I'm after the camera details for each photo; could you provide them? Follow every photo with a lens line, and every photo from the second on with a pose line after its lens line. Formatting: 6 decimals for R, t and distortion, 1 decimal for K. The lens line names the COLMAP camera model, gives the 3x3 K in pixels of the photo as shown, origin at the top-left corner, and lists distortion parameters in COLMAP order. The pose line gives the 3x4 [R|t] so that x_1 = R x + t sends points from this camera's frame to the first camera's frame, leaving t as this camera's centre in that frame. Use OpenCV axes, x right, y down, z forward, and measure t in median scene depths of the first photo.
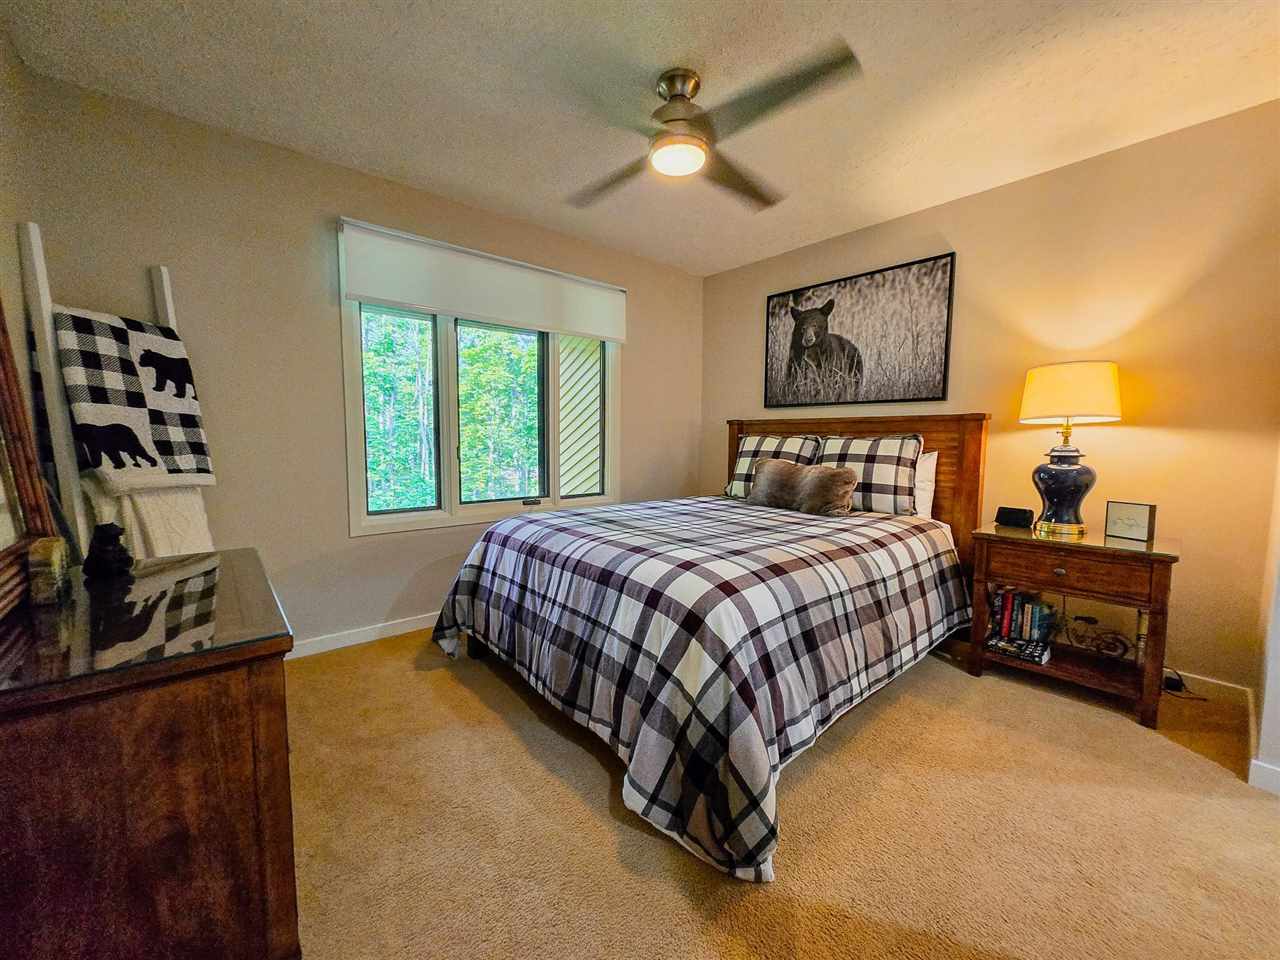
lens RADIAL K [[505.8, 0, 638.8], [0, 505.8, 477.0], [0, 0, 1]] dist [0.002917, -0.000735]
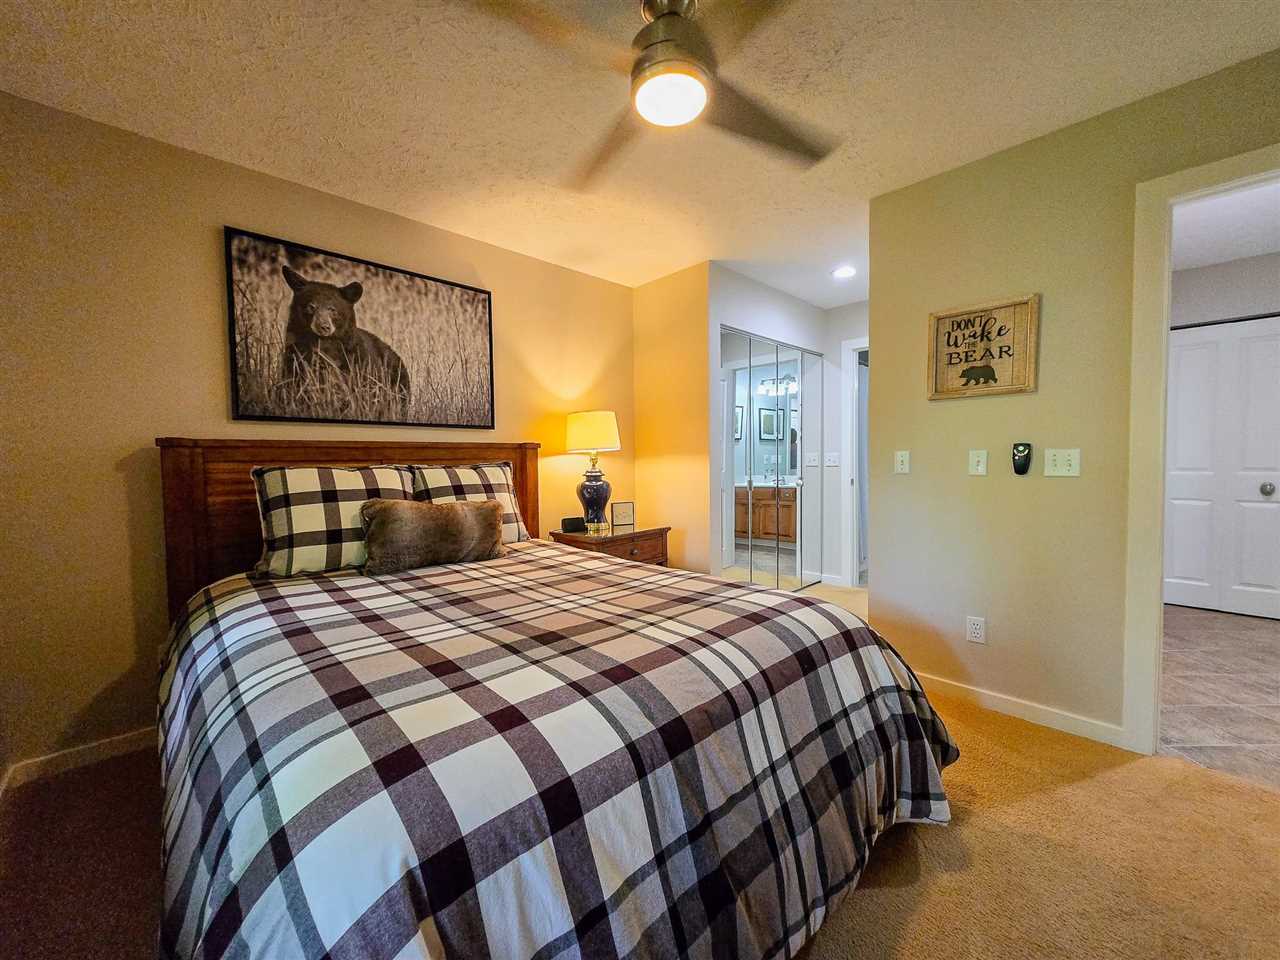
lens RADIAL K [[505.8, 0, 639.8], [0, 505.8, 480.7], [0, 0, 1]] dist [0.002917, -0.000735]
pose [[-0.055070, -0.035748, 0.997842, -0.420714], [0.100378, 0.994098, 0.041154, -0.052900], [-0.993424, 0.102428, -0.051157, 0.692273]]
